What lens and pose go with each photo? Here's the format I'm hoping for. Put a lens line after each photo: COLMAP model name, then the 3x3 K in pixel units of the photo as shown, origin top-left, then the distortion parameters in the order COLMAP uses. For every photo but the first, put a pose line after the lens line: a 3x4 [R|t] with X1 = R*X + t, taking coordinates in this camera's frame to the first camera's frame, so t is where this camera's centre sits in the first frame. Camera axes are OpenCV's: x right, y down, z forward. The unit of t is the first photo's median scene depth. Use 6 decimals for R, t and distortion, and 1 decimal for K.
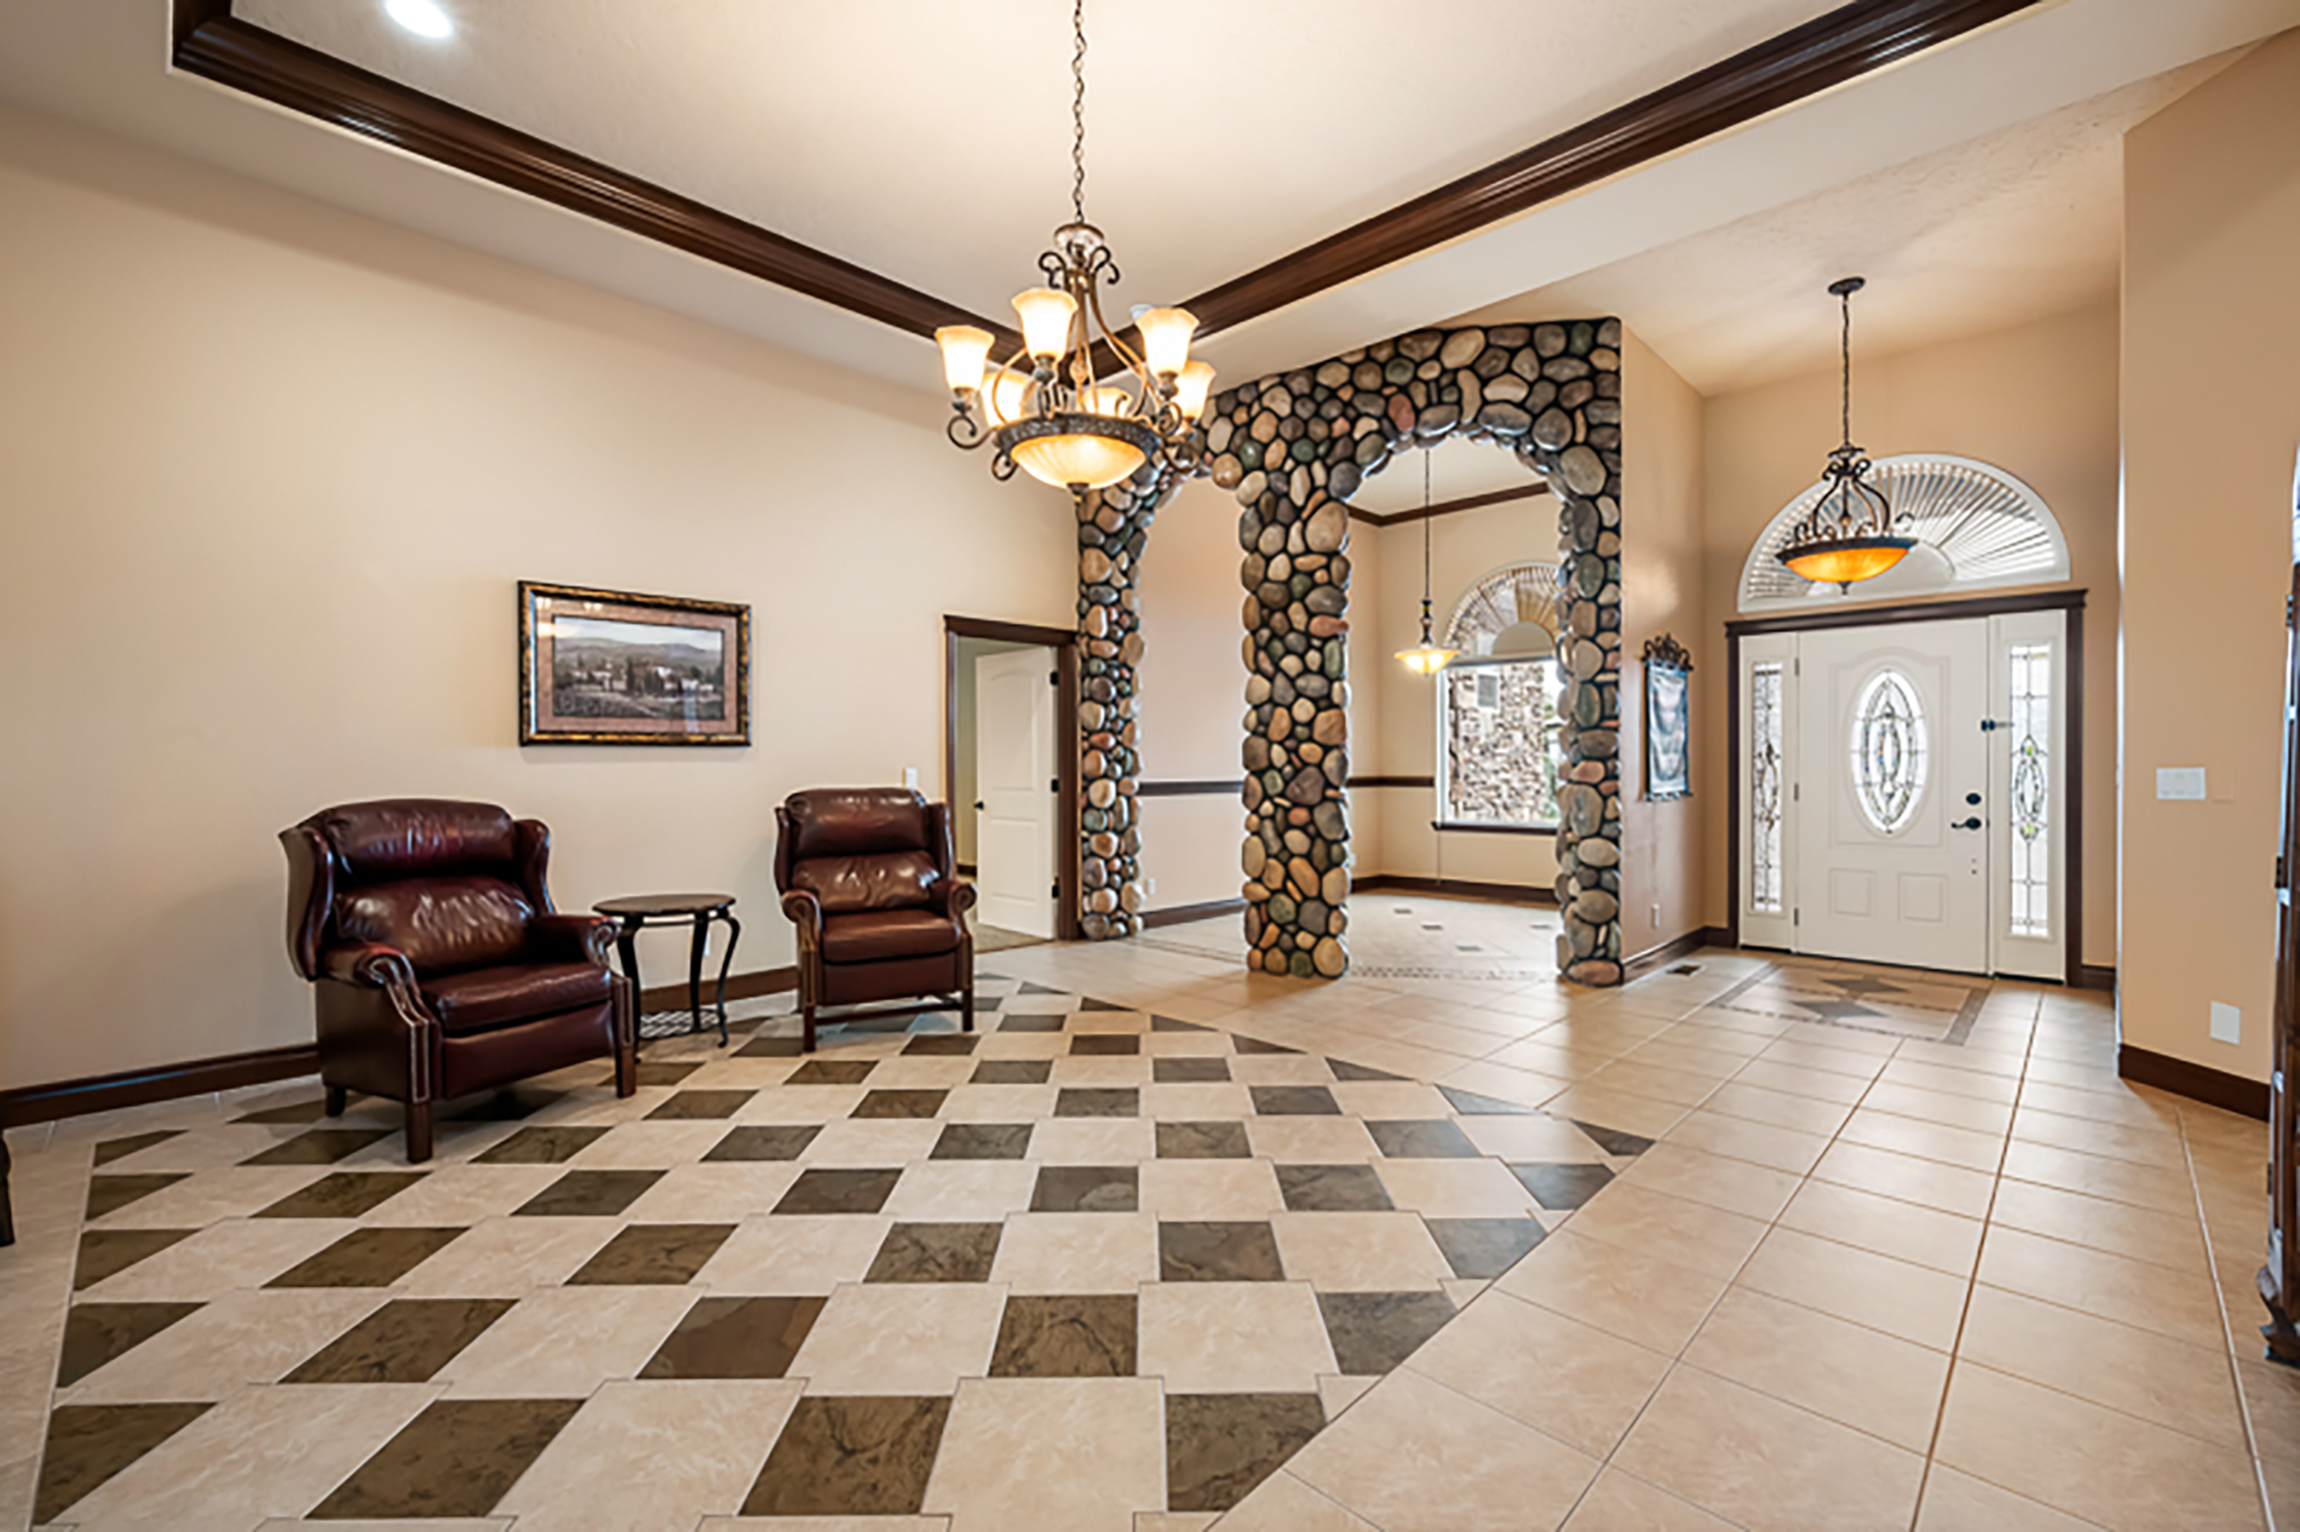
lens RADIAL K [[969.2, 0, 1150.9], [0, 969.2, 774.1], [0, 0, 1]] dist [-0.001466, -0.000122]
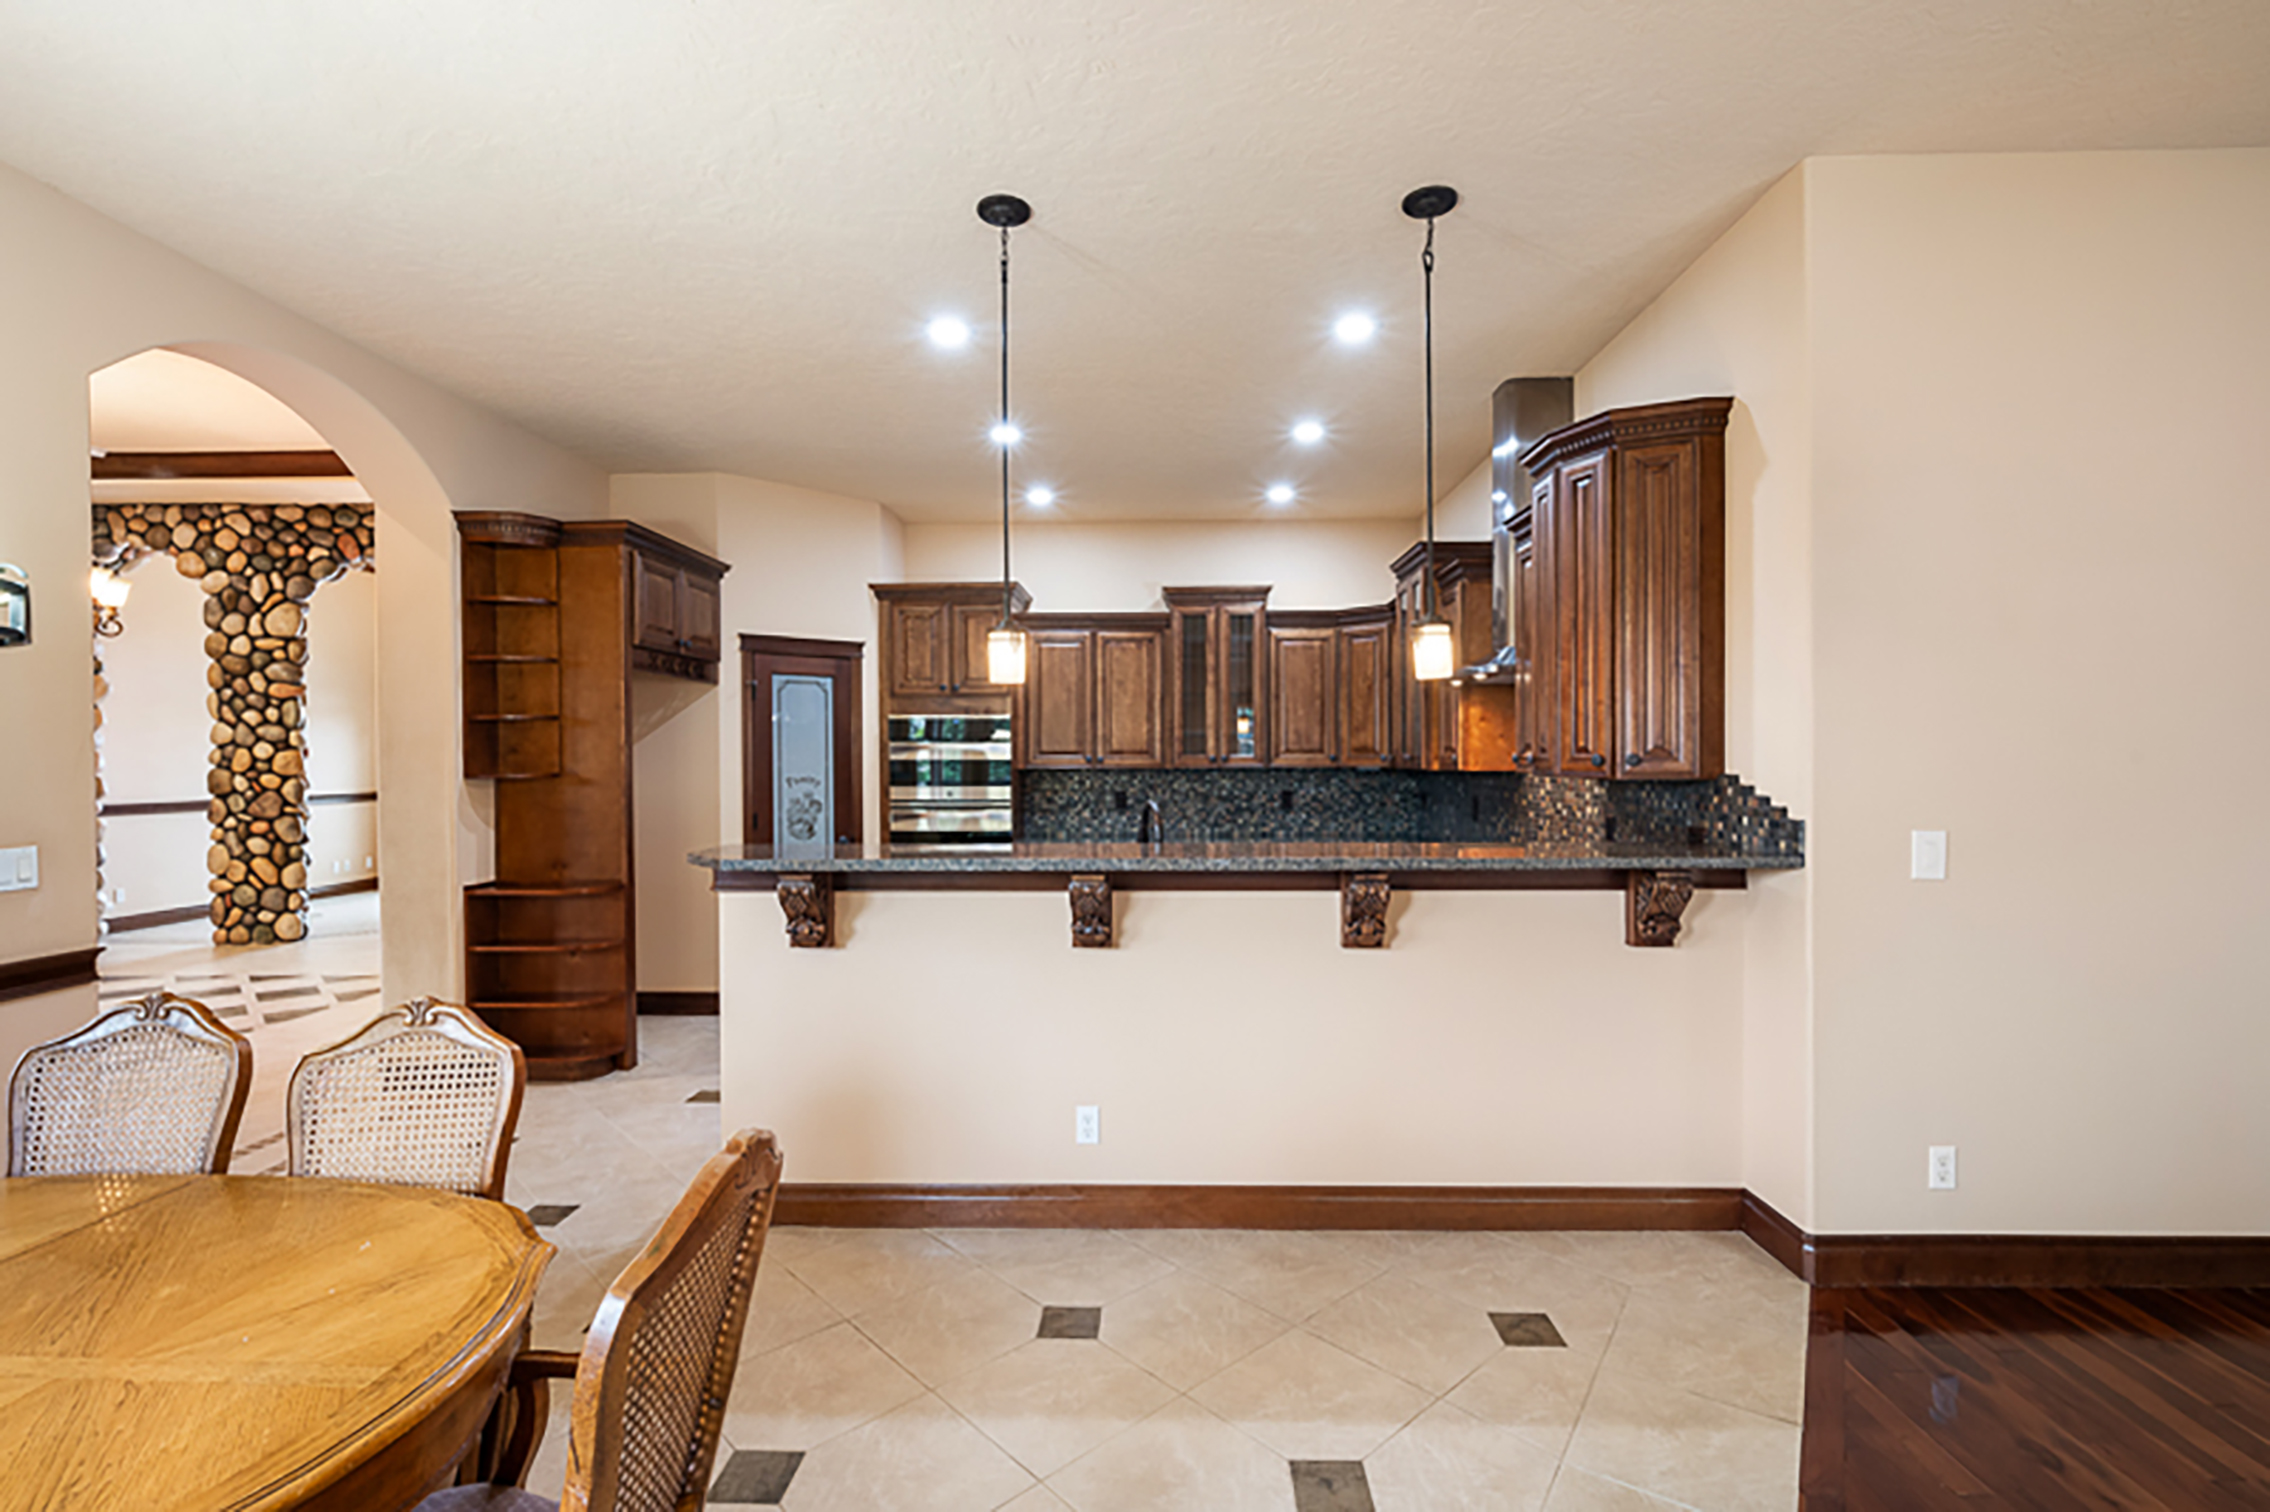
lens RADIAL K [[1040.6, 0, 1138.8], [0, 1040.6, 762.1], [0, 0, 1]] dist [-0.000387, 0.000051]
pose [[0.734403, -0.002622, 0.678708, 0.067420], [0.008188, 0.999954, -0.004996, -0.031614], [-0.678664, 0.009226, 0.734391, -0.937896]]
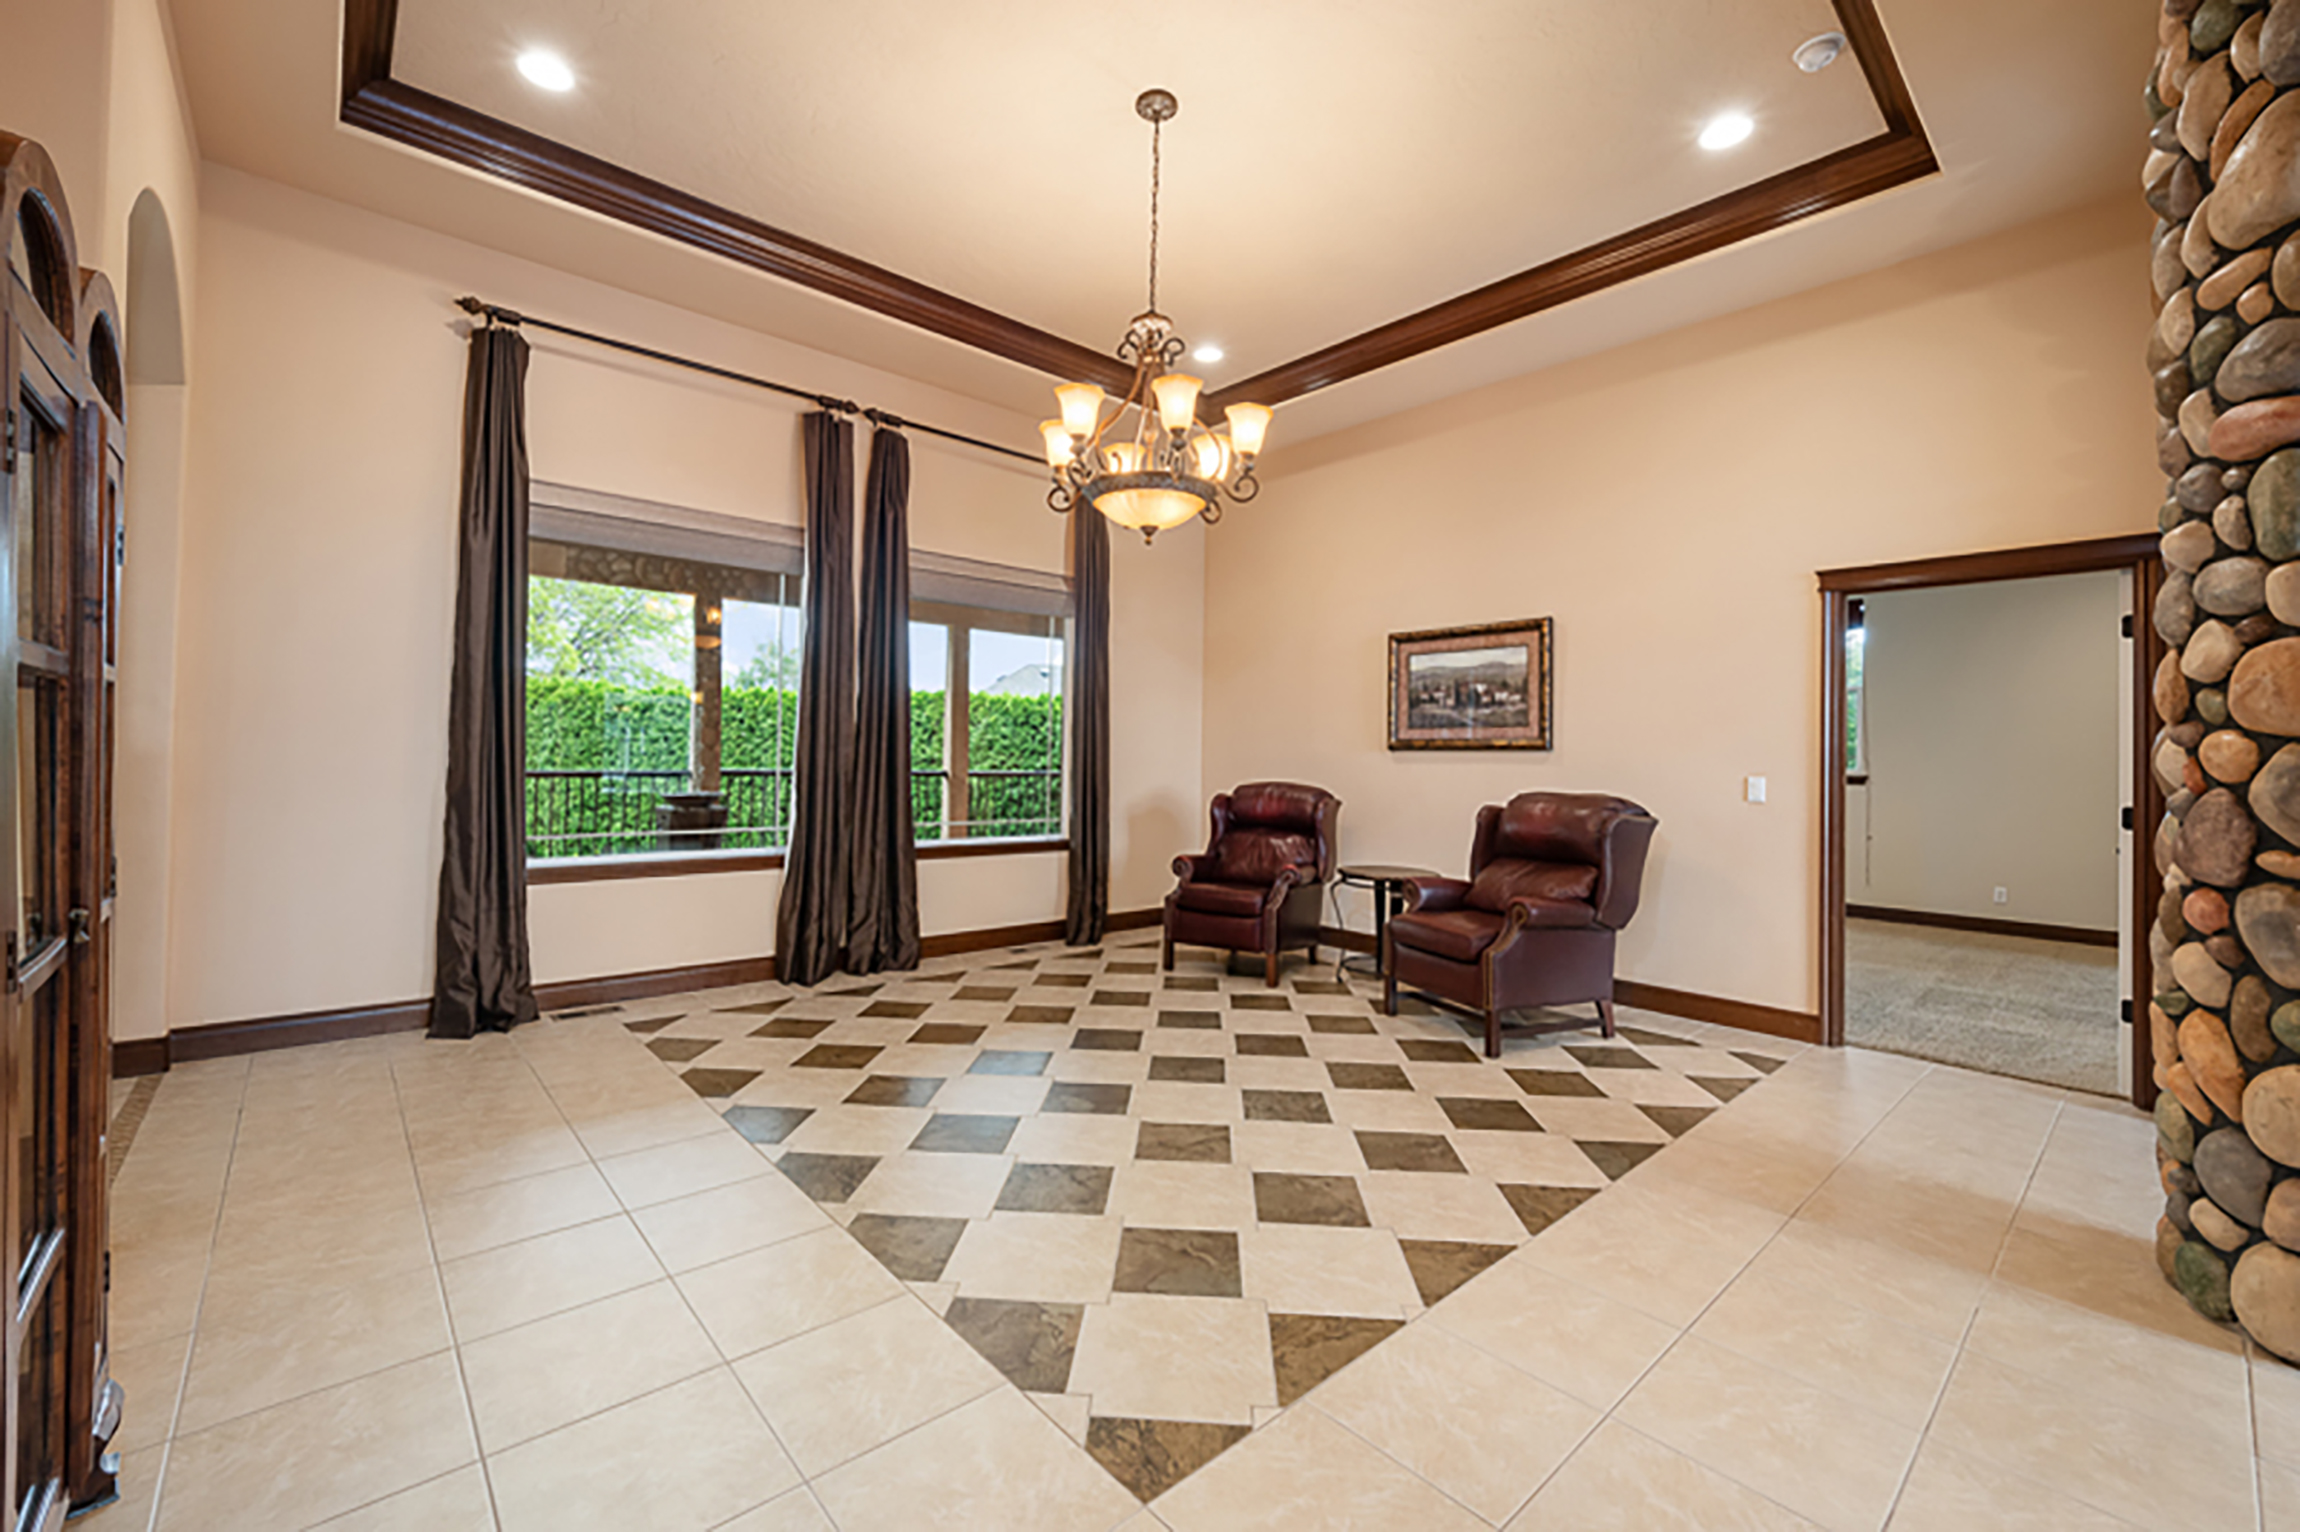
lens RADIAL K [[928.6, 0, 1143.4], [0, 928.6, 753.8], [0, 0, 1]] dist [-0.000310, -0.000049]
pose [[-0.071490, -0.004386, -0.997432, 0.577002], [-0.030414, 0.999535, -0.002215, -0.008254], [0.996978, 0.030178, -0.071590, 0.583596]]
